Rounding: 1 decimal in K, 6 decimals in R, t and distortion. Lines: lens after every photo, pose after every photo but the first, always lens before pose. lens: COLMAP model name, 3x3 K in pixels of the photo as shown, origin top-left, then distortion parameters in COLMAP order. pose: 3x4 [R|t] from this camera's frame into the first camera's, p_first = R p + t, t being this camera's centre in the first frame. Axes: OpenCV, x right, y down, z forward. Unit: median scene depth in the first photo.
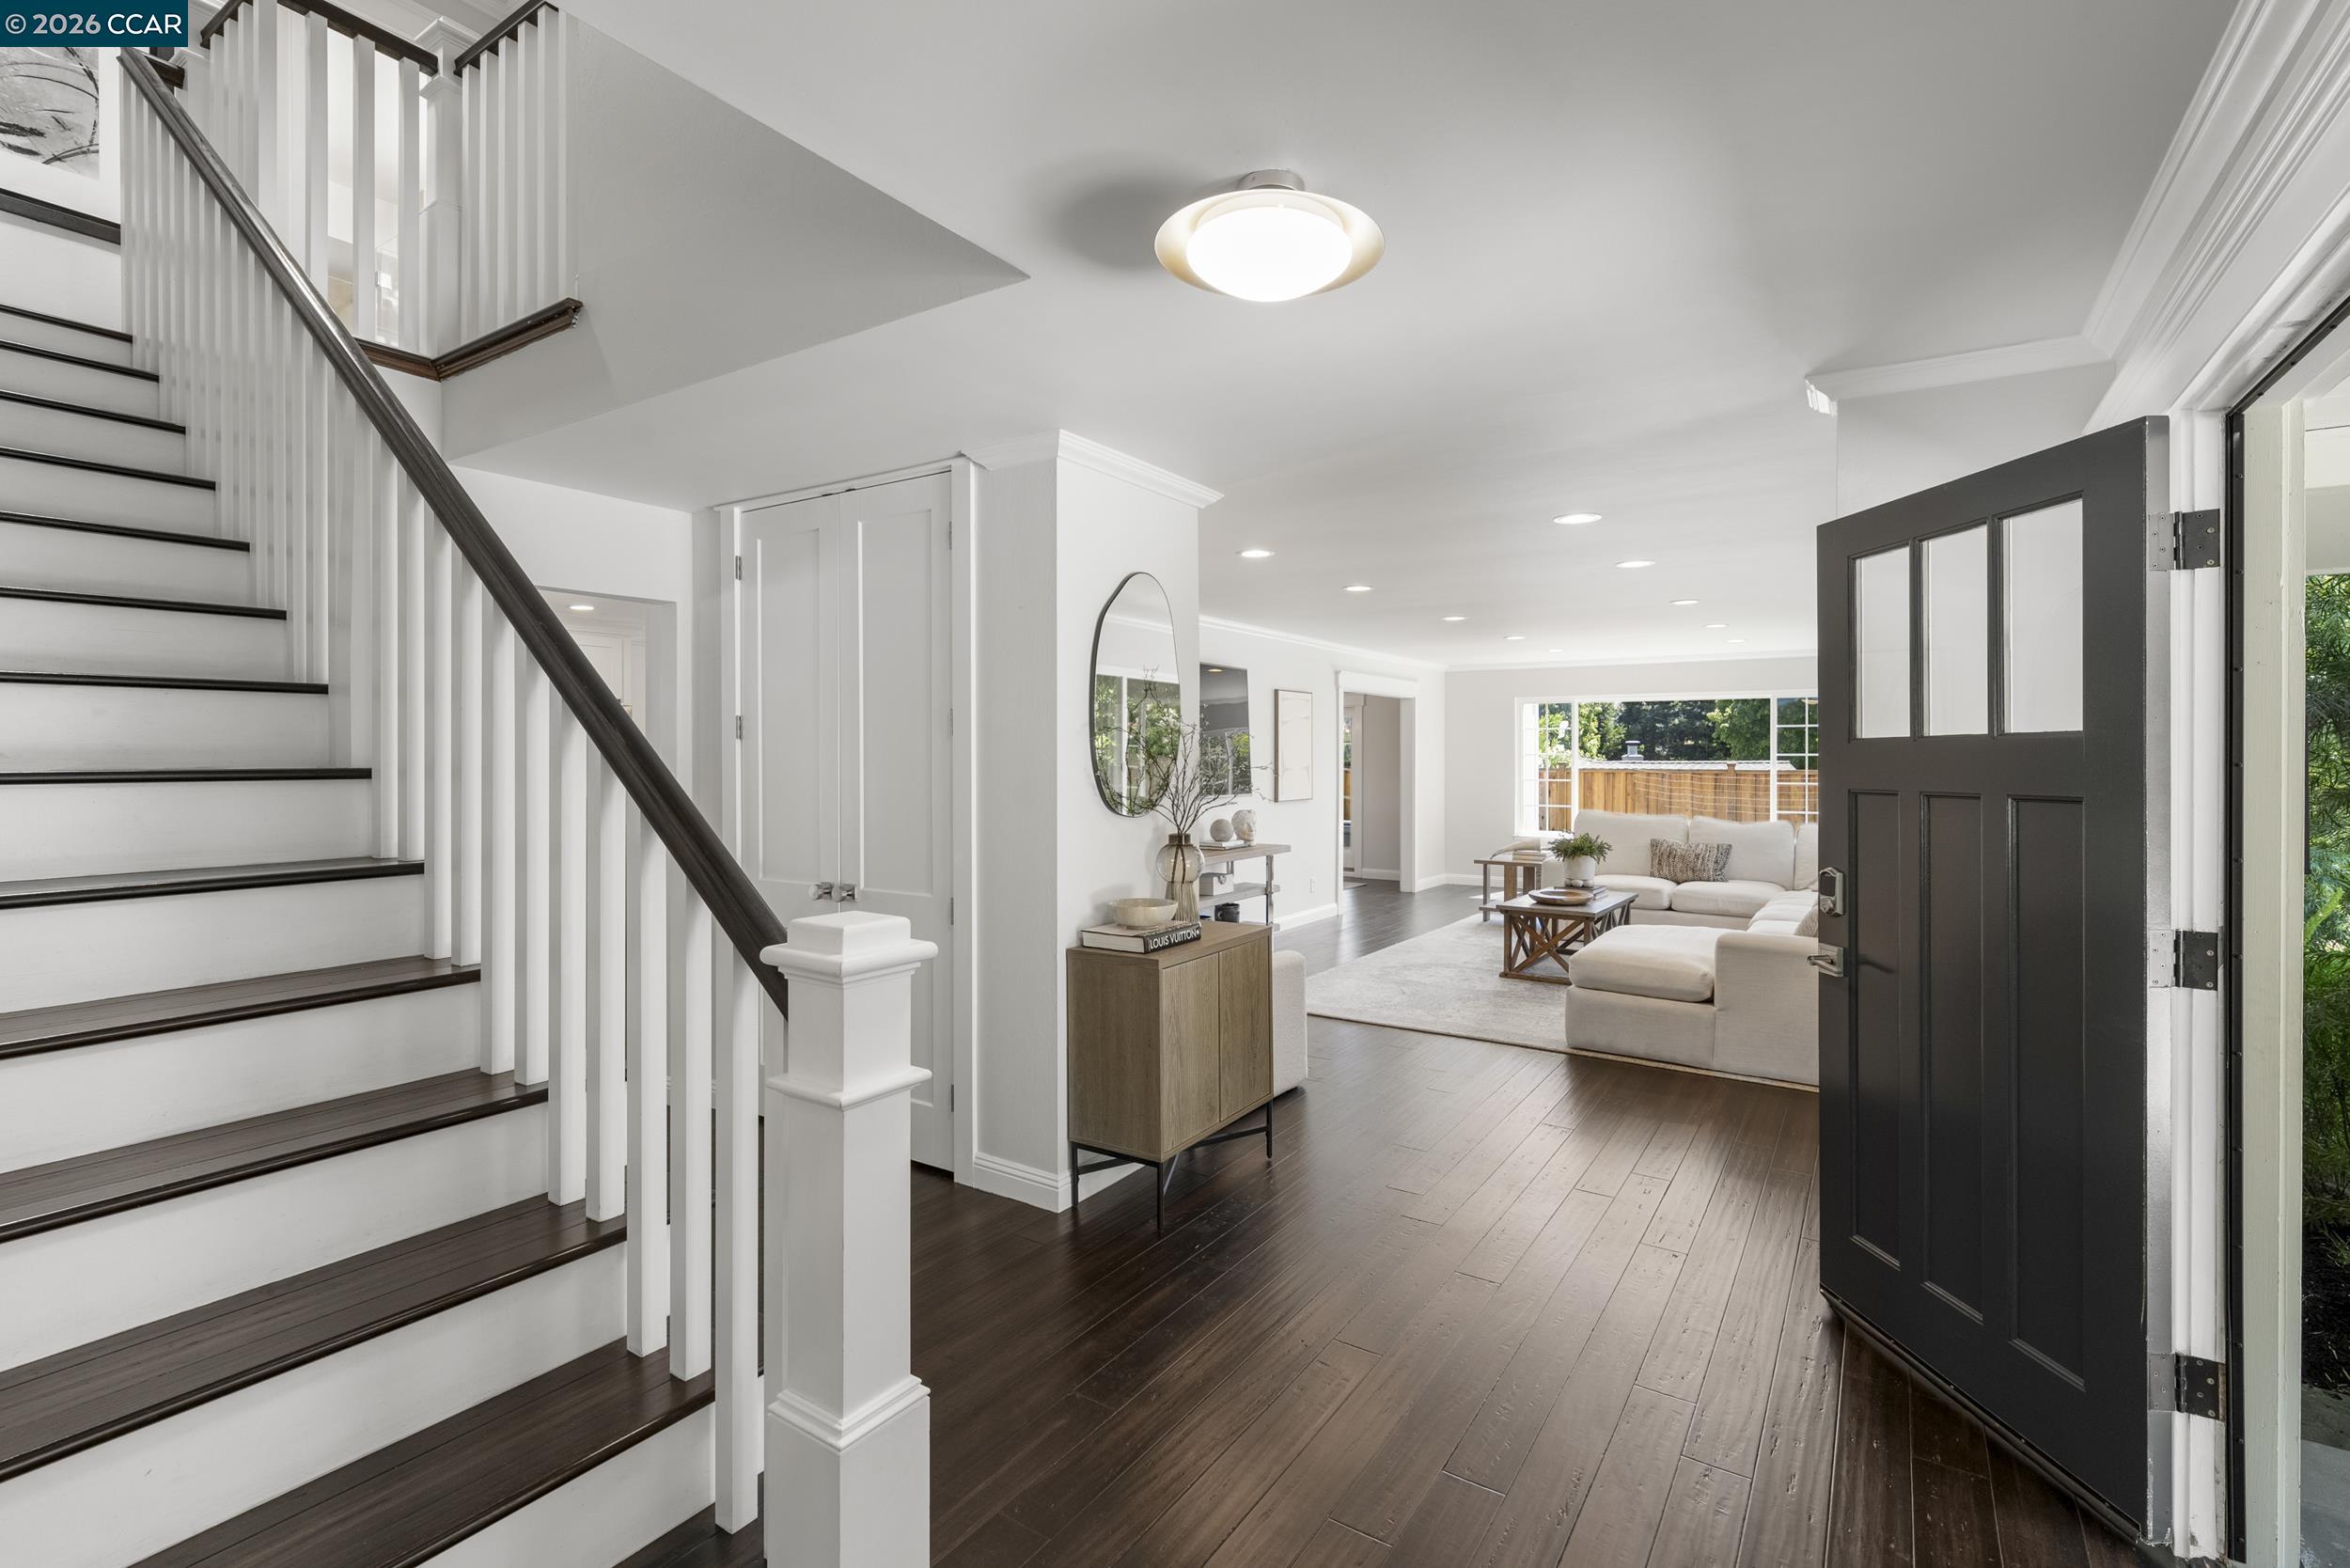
lens RADIAL K [[1058.4, 0, 1174.6], [0, 1058.4, 759.1], [0, 0, 1]] dist [0.000260, 0.000138]
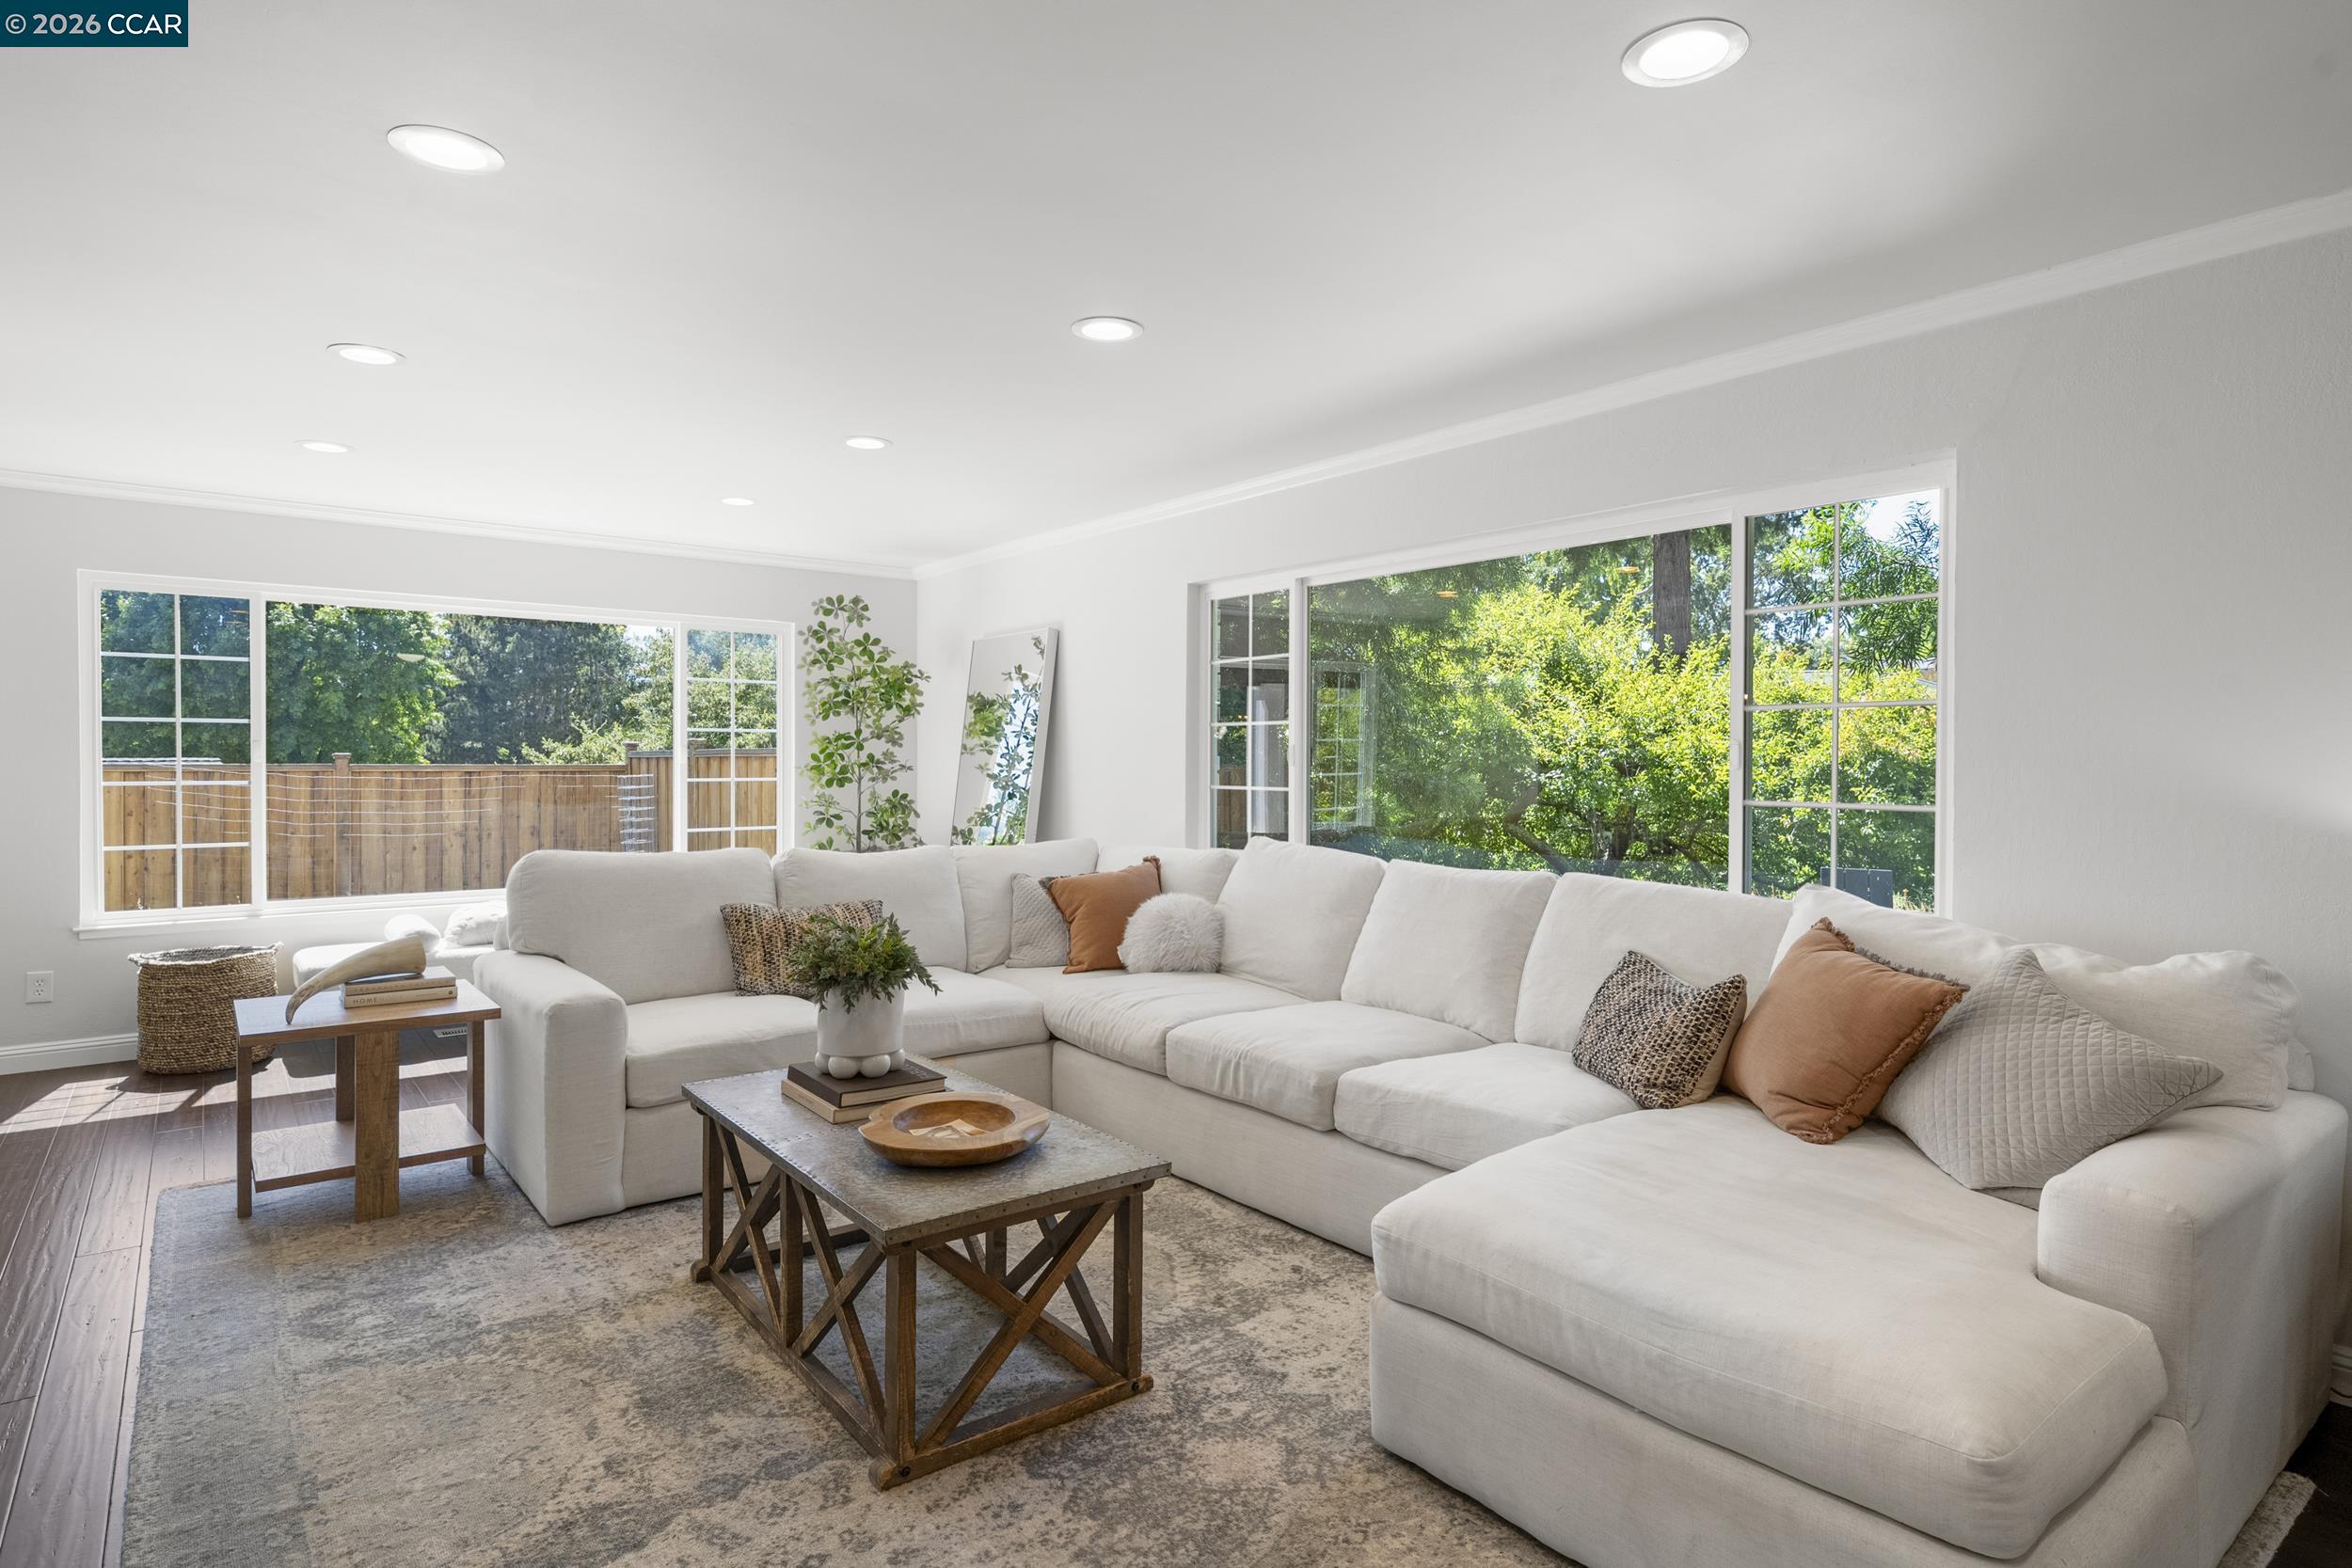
lens RADIAL K [[1231.9, 0, 1163.7], [0, 1231.9, 787.8], [0, 0, 1]] dist [0.003393, -0.000018]
pose [[0.315924, -0.016698, 0.948638, 0.030604], [-0.002799, 0.999824, 0.018531, 0.016262], [-0.948780, -0.008510, 0.315821, 0.639403]]
